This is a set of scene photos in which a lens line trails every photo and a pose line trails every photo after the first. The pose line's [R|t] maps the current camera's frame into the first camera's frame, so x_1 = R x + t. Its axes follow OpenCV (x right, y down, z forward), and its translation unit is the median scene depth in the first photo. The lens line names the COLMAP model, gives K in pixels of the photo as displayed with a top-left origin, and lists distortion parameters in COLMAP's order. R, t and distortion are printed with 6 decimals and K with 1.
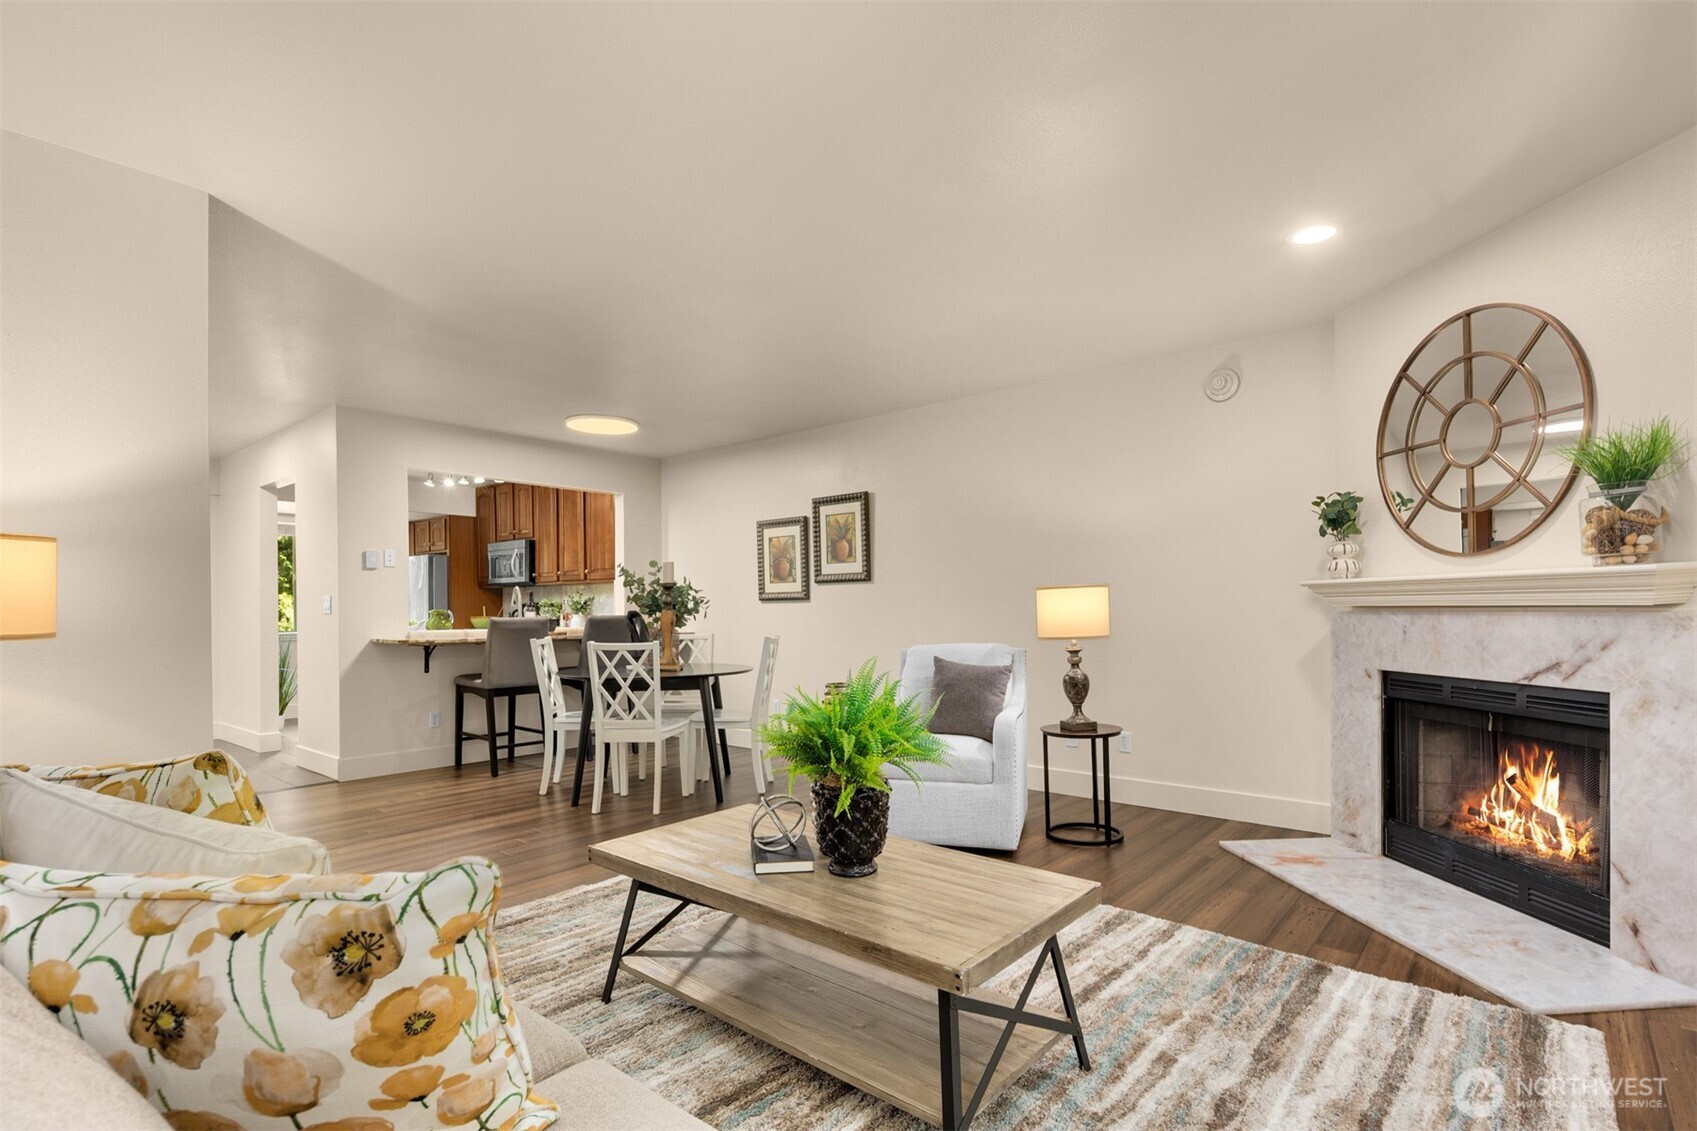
lens RADIAL K [[818.3, 0, 840.4], [0, 818.3, 613.7], [0, 0, 1]] dist [0.001962, 0.000367]
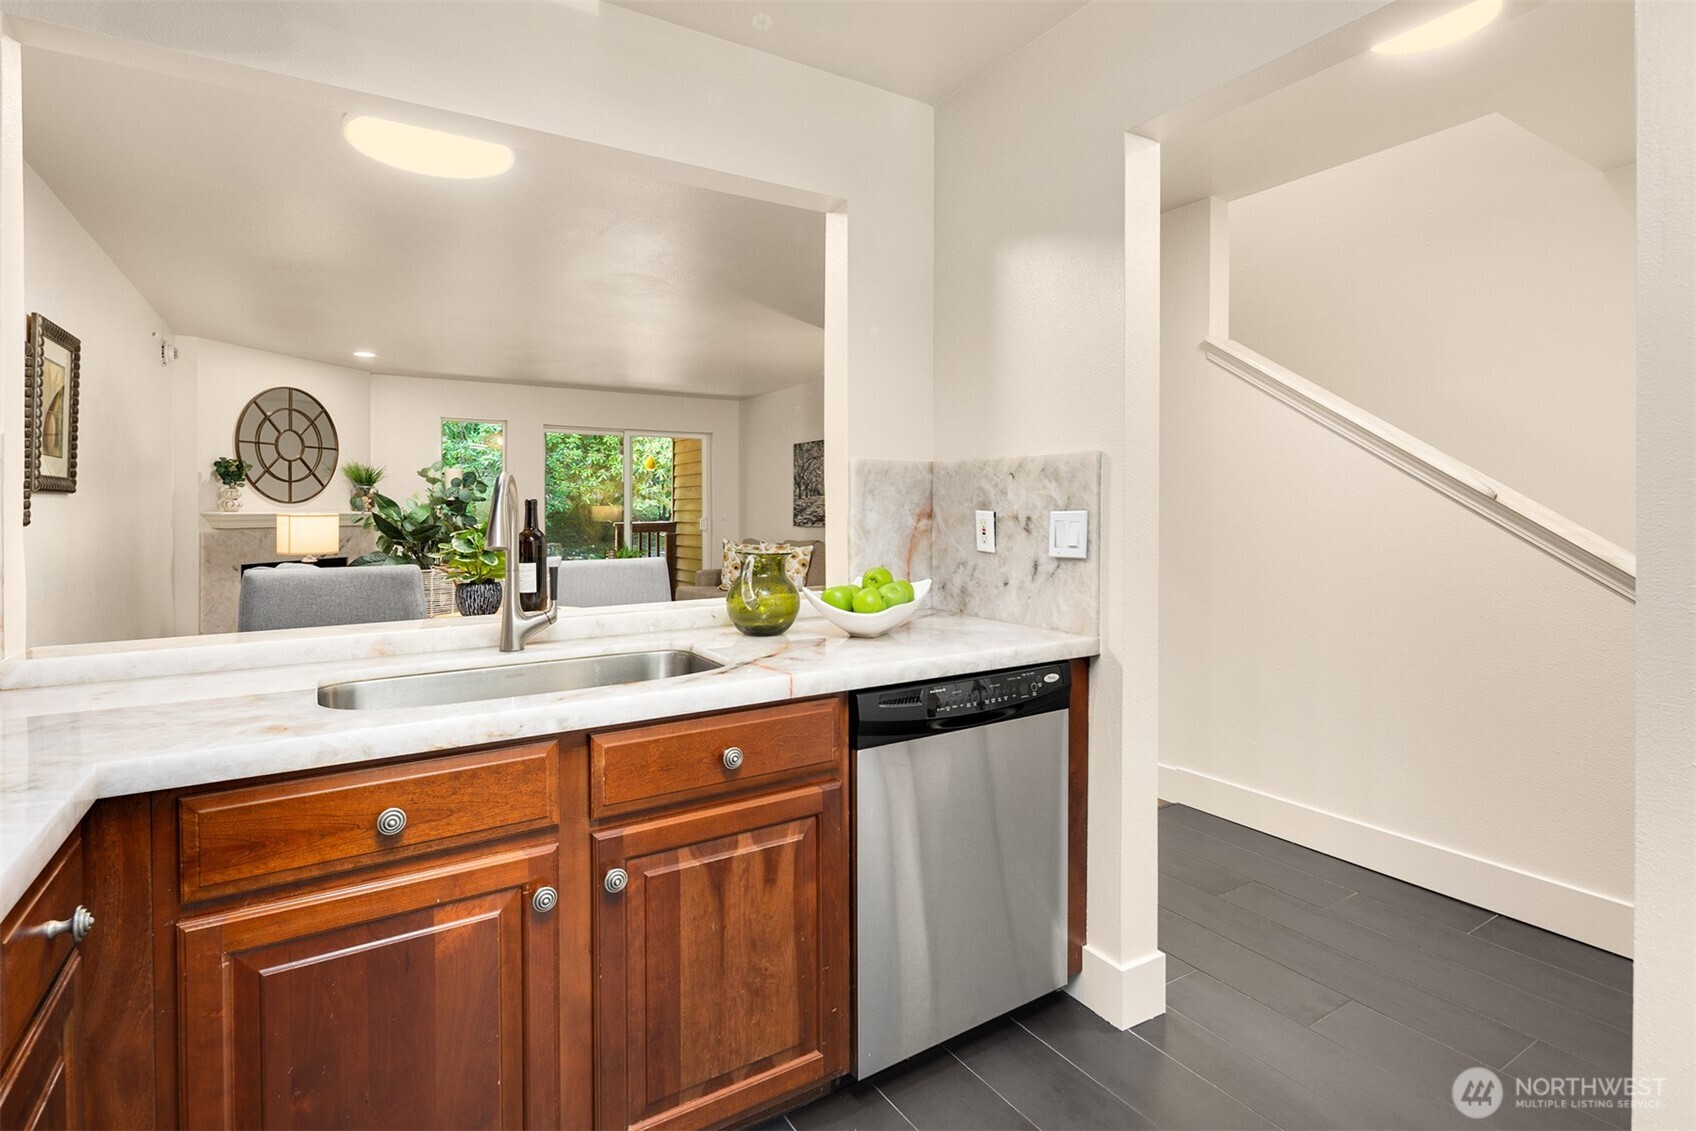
lens RADIAL K [[826.6, 0, 844.5], [0, 826.6, 505.7], [0, 0, 1]] dist [-0.001994, -0.000667]
pose [[-0.956260, 0.013081, 0.292226, -0.636259], [0.013954, 0.999902, 0.000903, -0.024116], [-0.292186, 0.004941, -0.956349, 1.364305]]
